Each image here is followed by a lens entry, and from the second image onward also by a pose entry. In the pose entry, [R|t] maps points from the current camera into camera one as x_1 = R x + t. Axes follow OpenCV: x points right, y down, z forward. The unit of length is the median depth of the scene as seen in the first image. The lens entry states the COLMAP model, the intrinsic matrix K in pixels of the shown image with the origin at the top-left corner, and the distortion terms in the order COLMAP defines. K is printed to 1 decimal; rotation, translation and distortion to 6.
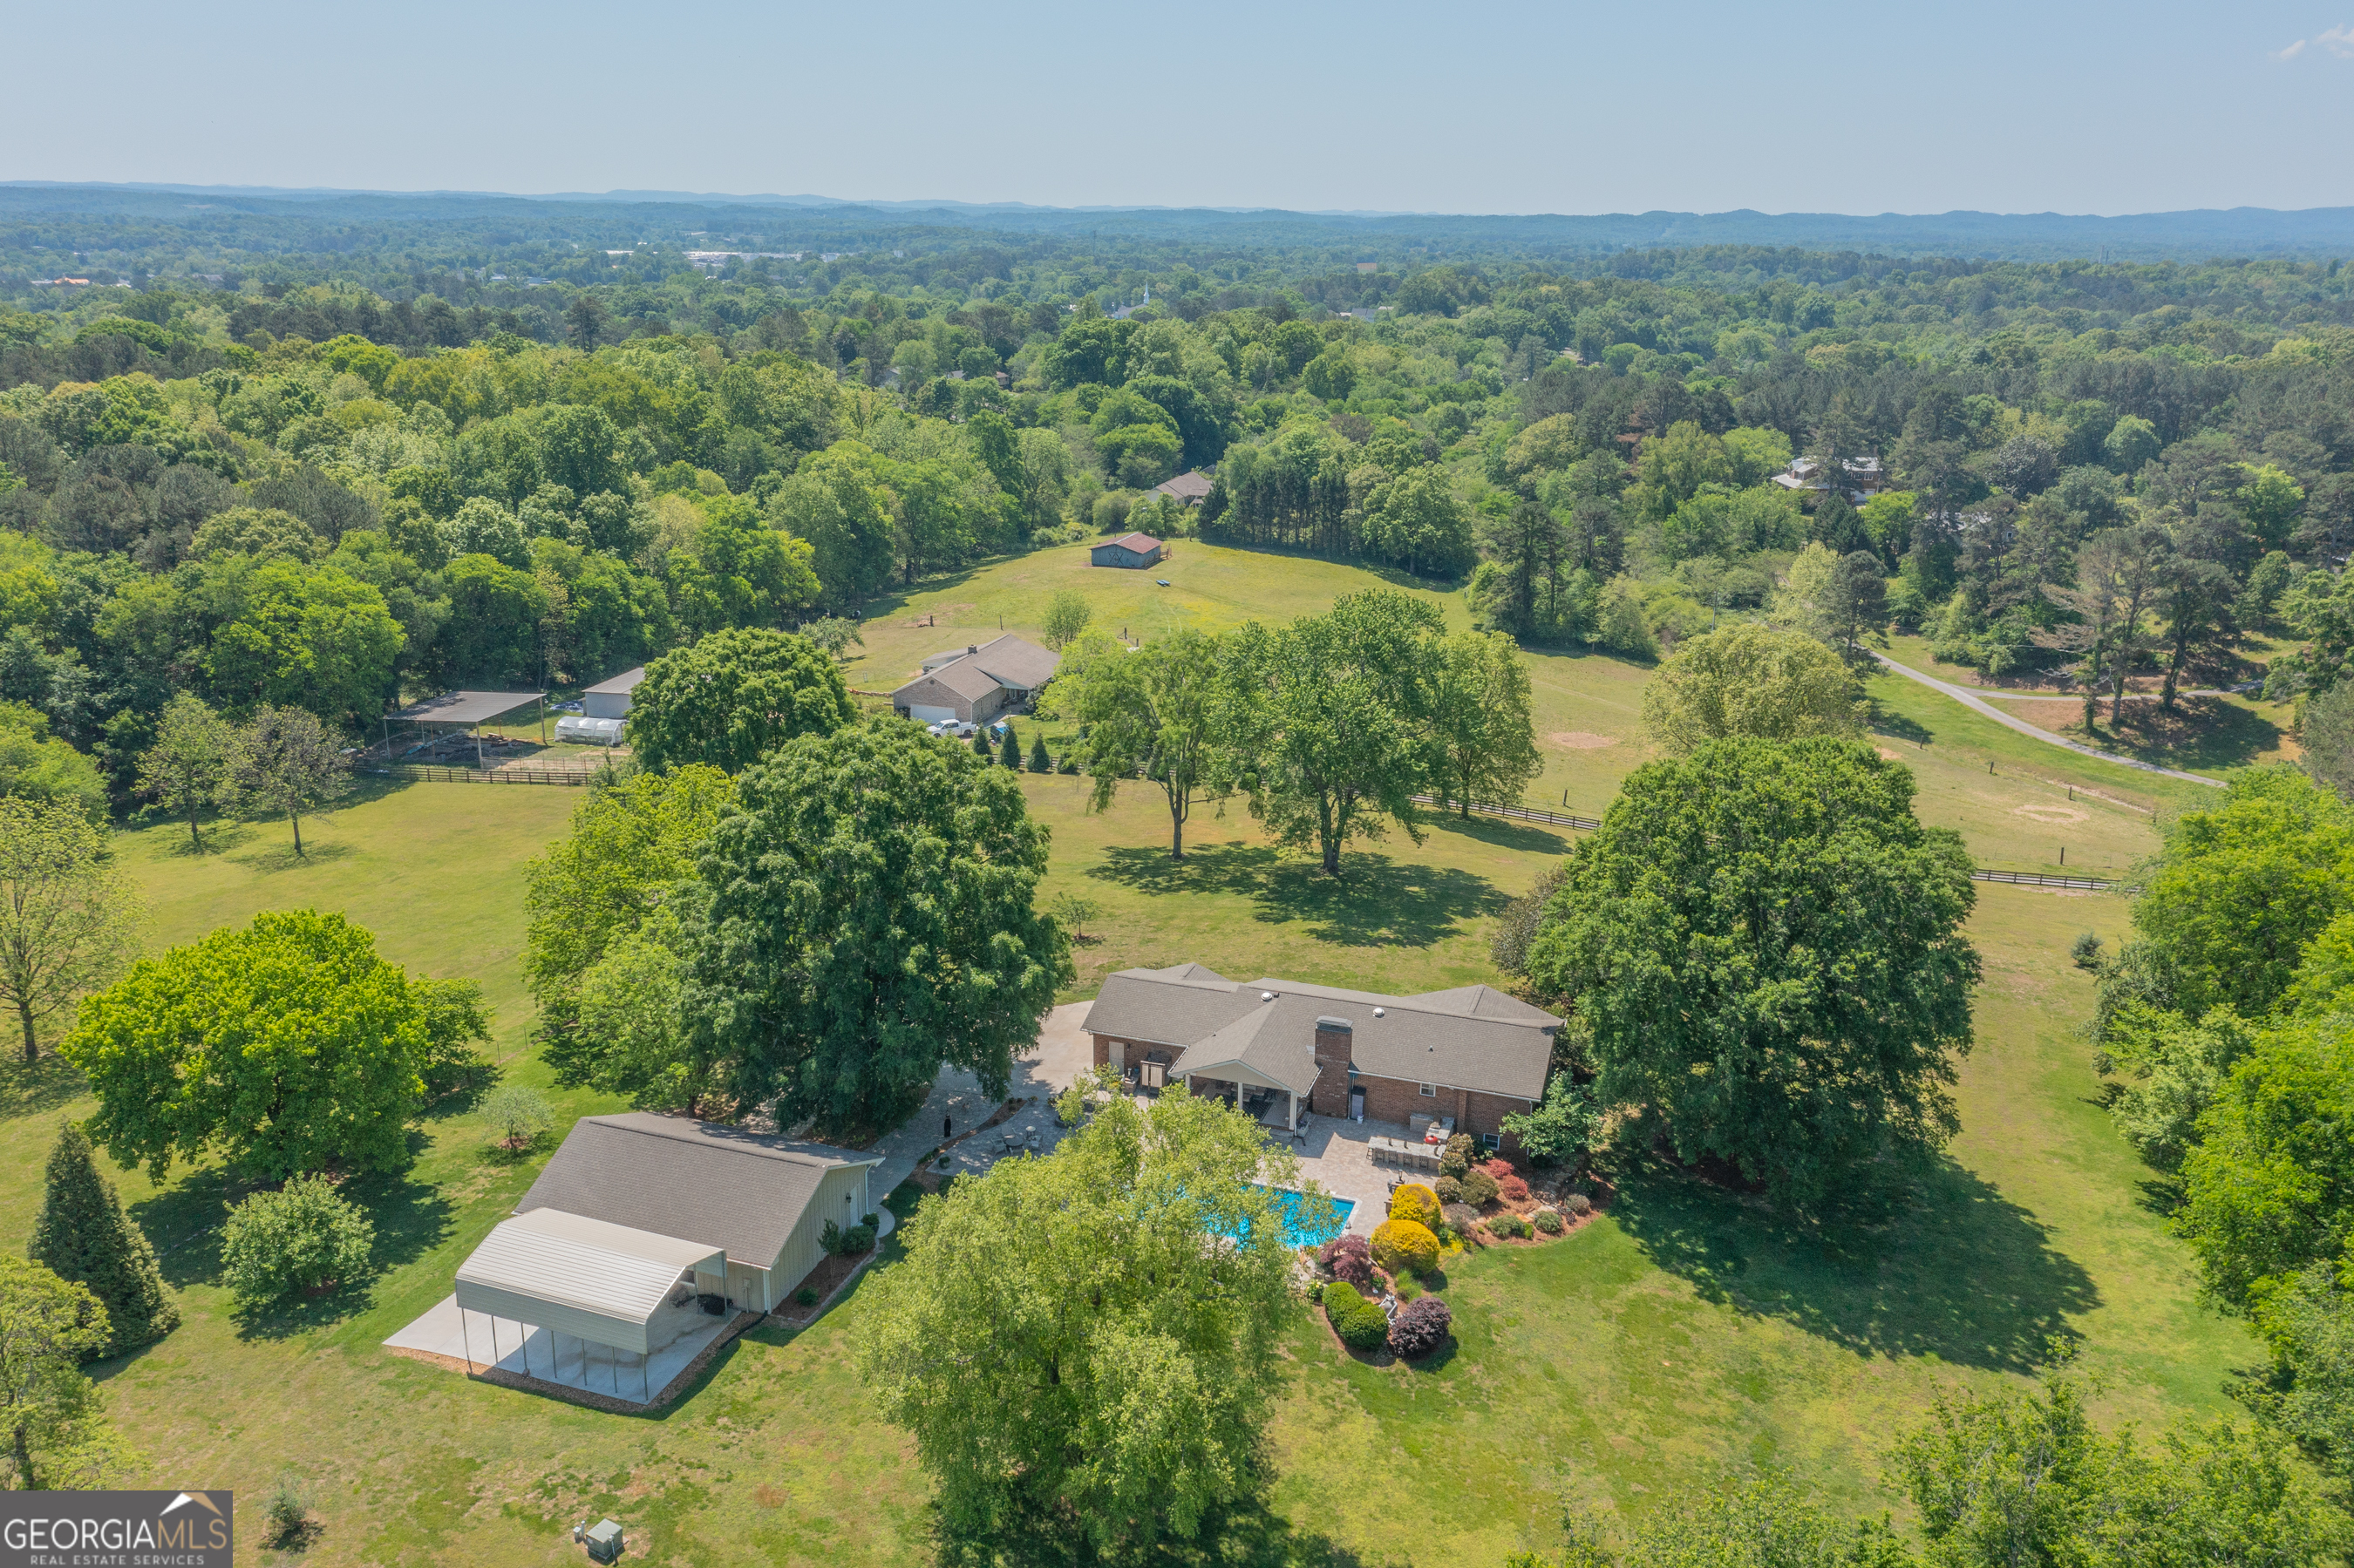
lens RADIAL K [[1859.7, 0, 1169.9], [0, 1859.7, 786.4], [0, 0, 1]] dist [0.005335, 0.004938]
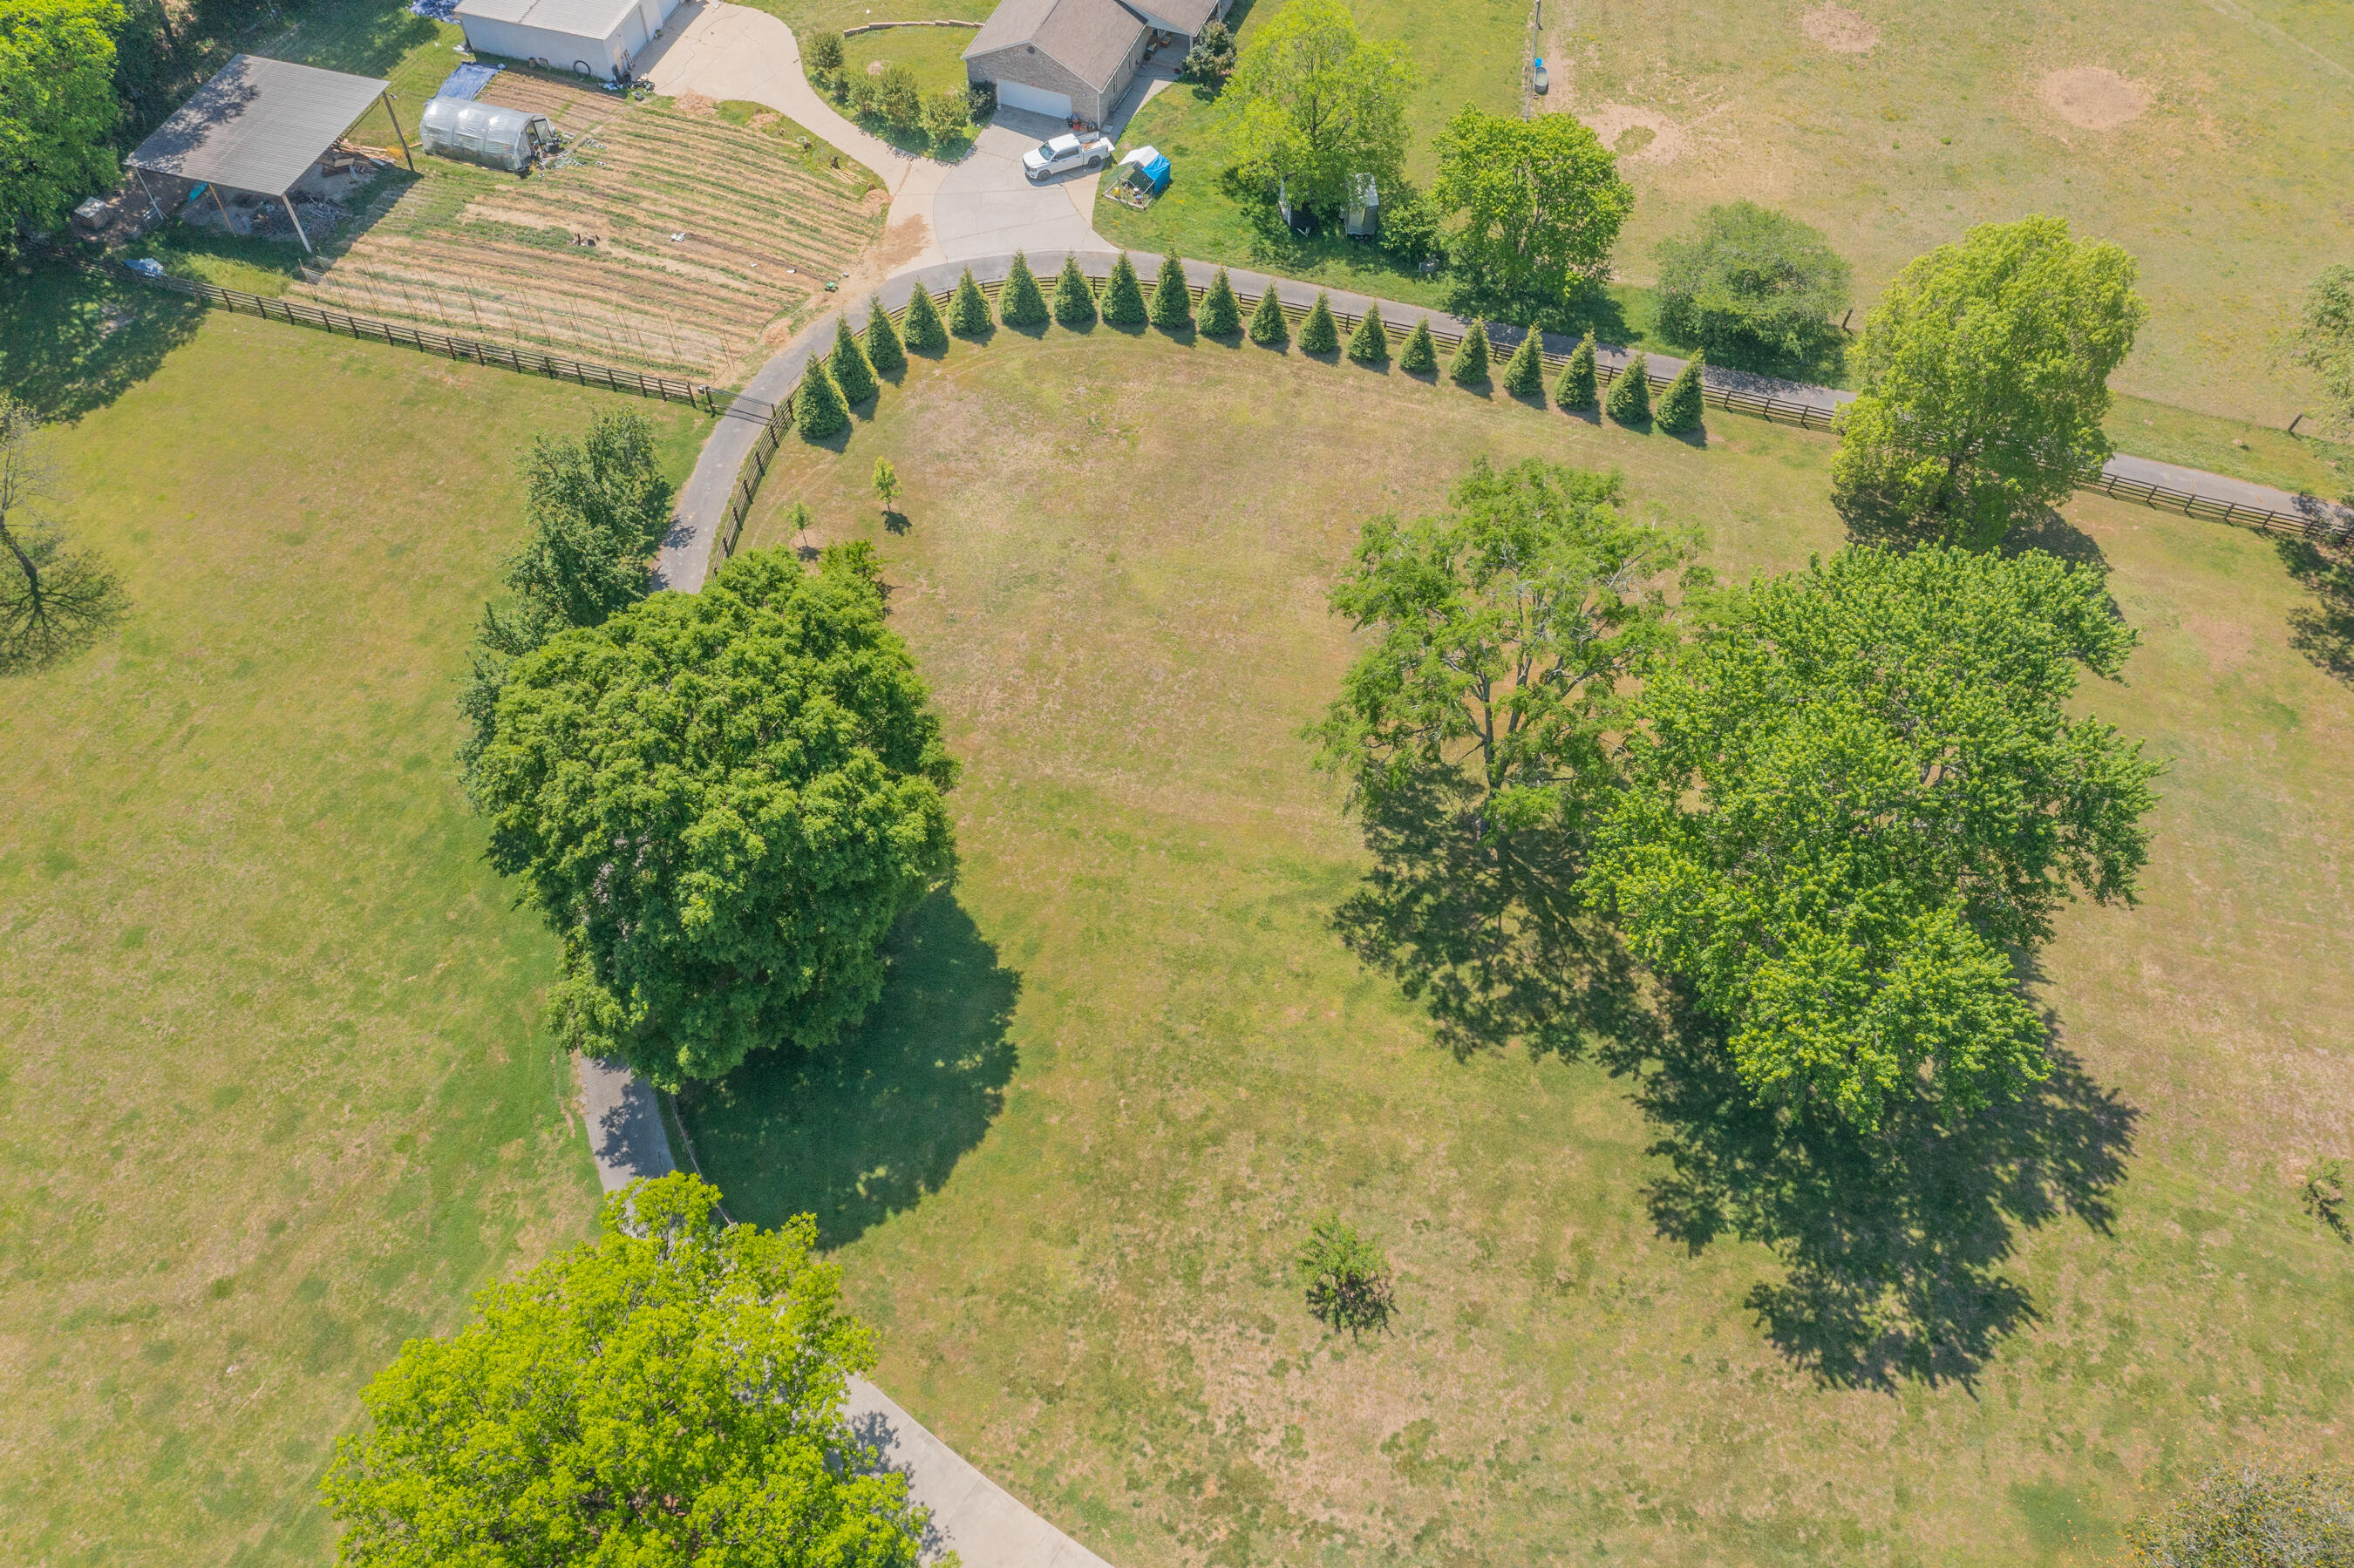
lens RADIAL K [[1854.8, 0, 1170.8], [0, 1854.8, 775.7], [0, 0, 1]] dist [0.006842, 0.008499]
pose [[0.998637, 0.038659, -0.035073, -0.082656], [-0.008818, 0.787209, 0.616623, -0.365683], [0.051448, -0.615473, 0.786477, 0.606154]]
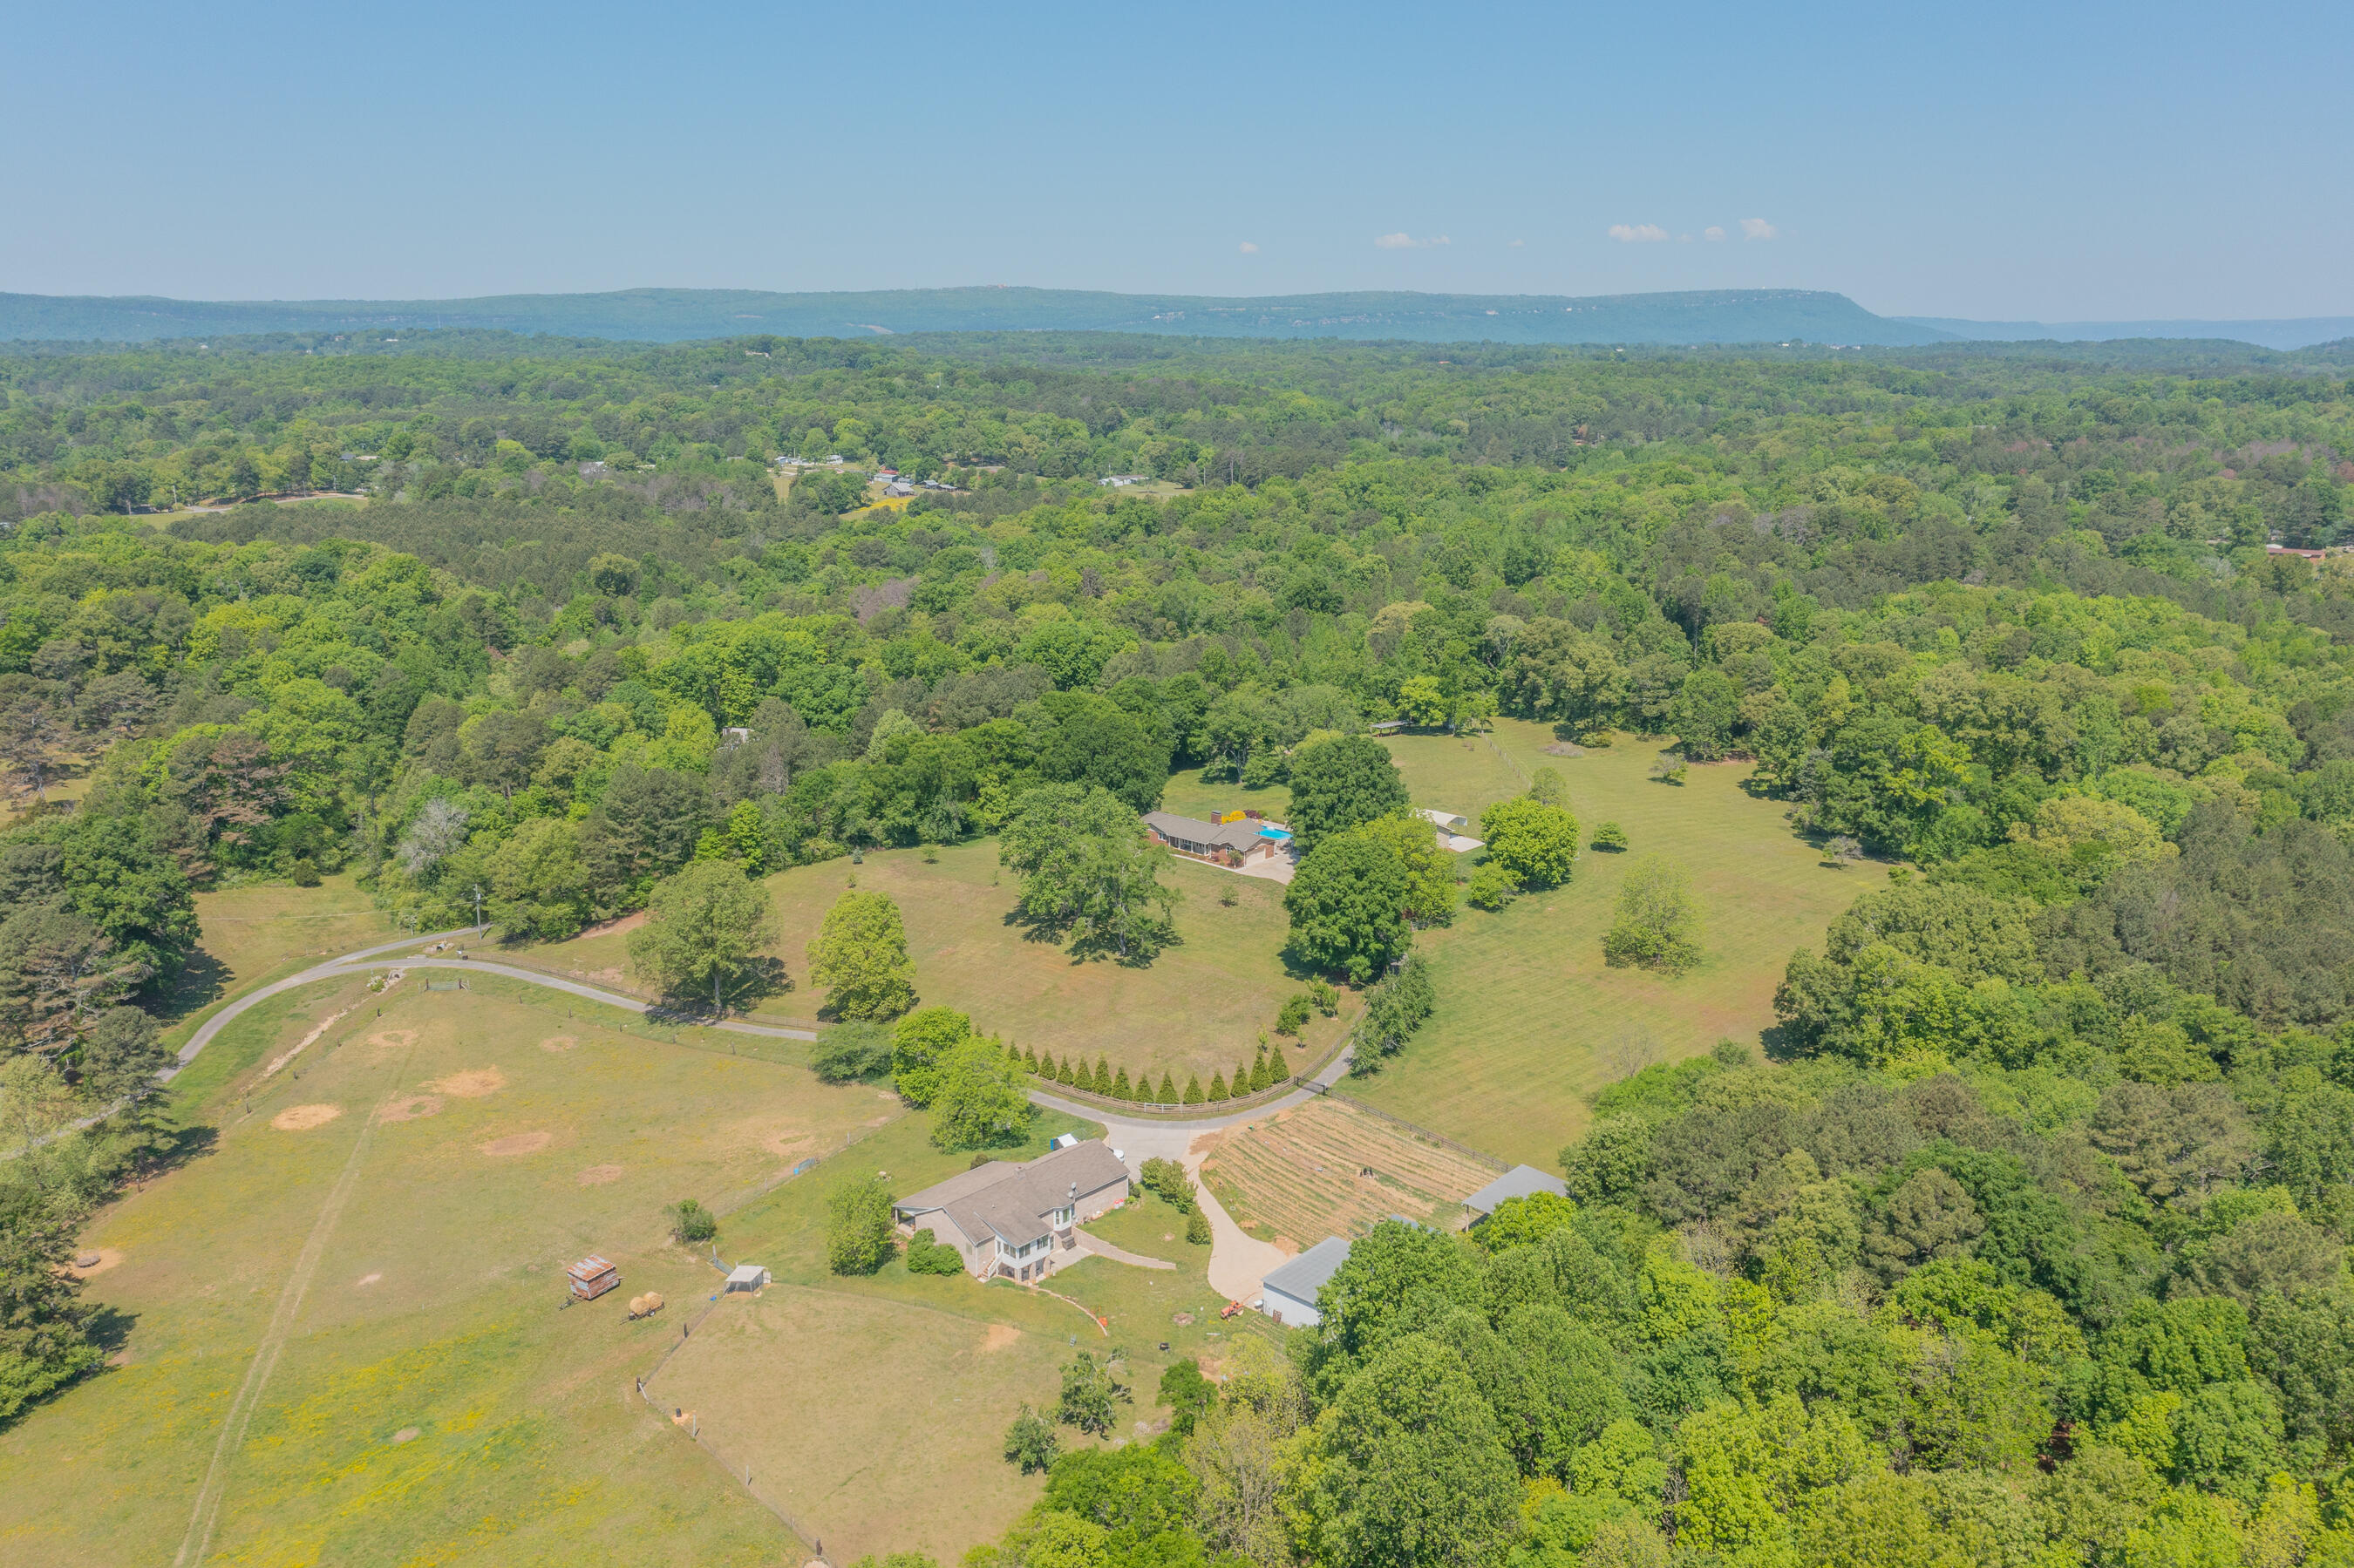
lens RADIAL K [[1853.3, 0, 1169.8], [0, 1853.3, 776.2], [0, 0, 1]] dist [0.009119, 0.008920]
pose [[-0.902722, -0.110344, 0.415834, -0.857999], [0.114445, 0.870135, 0.479341, -1.086403], [-0.414724, 0.480302, -0.772861, 2.545309]]
